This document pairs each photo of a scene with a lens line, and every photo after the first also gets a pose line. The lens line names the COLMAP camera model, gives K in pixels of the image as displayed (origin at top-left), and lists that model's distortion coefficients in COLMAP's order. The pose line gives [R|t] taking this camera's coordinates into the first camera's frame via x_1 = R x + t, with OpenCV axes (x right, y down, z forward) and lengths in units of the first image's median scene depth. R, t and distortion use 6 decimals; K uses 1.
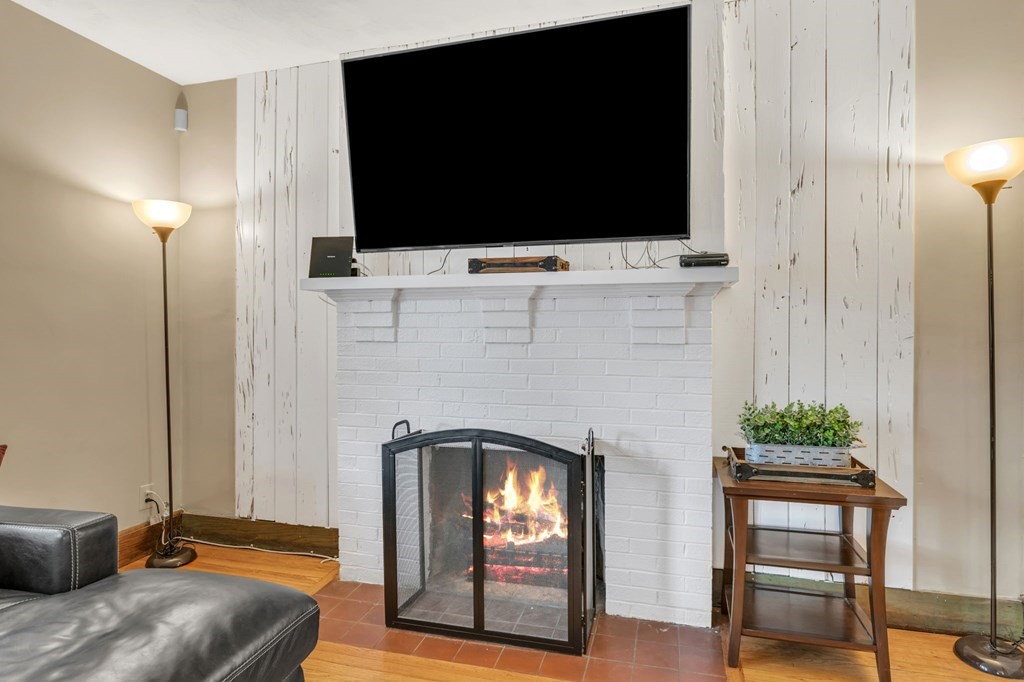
lens RADIAL K [[561.8, 0, 514.0], [0, 561.8, 333.7], [0, 0, 1]] dist [-0.001080, -0.000059]
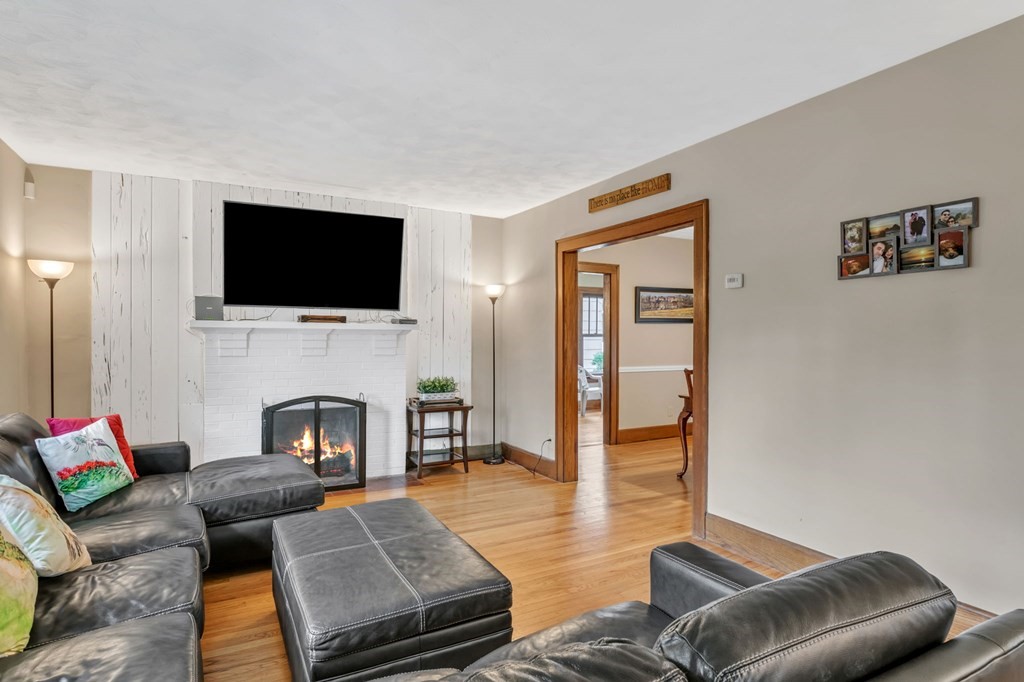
lens RADIAL K [[570.5, 0, 521.1], [0, 570.5, 335.8], [0, 0, 1]] dist [-0.004668, 0.000099]
pose [[0.711900, 0.004743, 0.702265, -0.963885], [-0.001524, 0.999985, -0.005209, -0.047797], [-0.702279, 0.002638, 0.711897, -1.031100]]
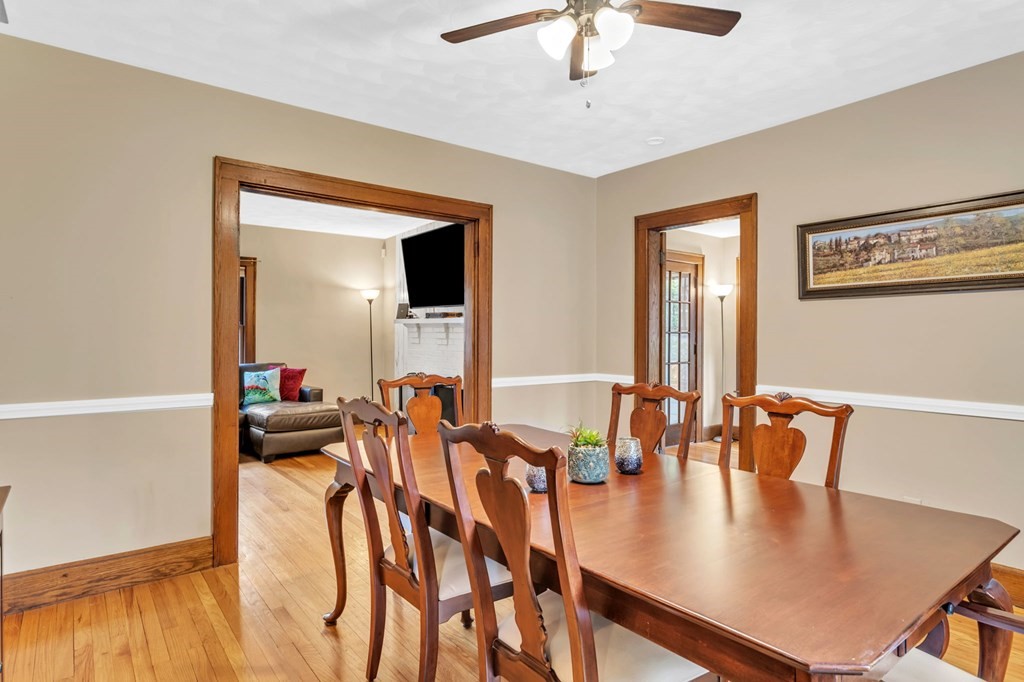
lens RADIAL K [[582.8, 0, 512.0], [0, 582.8, 341.0], [0, 0, 1]] dist [-0.000811, 0.001451]
pose [[0.803835, 0.012764, -0.594715, 1.908384], [-0.009725, 0.999918, 0.008317, -0.026157], [0.594773, -0.000902, 0.803893, -1.001601]]
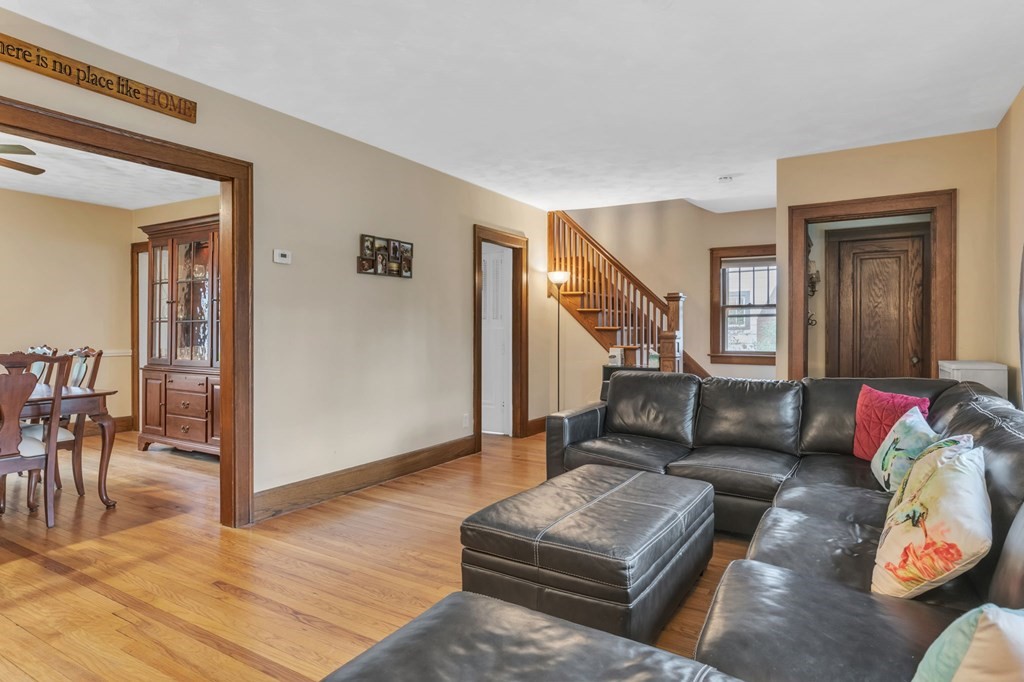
lens RADIAL K [[570.5, 0, 521.1], [0, 570.5, 335.8], [0, 0, 1]] dist [-0.004668, 0.000099]
pose [[-0.961716, -0.001695, 0.274041, -0.578361], [0.001753, 0.999922, 0.012336, -0.001529], [-0.274041, 0.012344, -0.961639, 0.964490]]
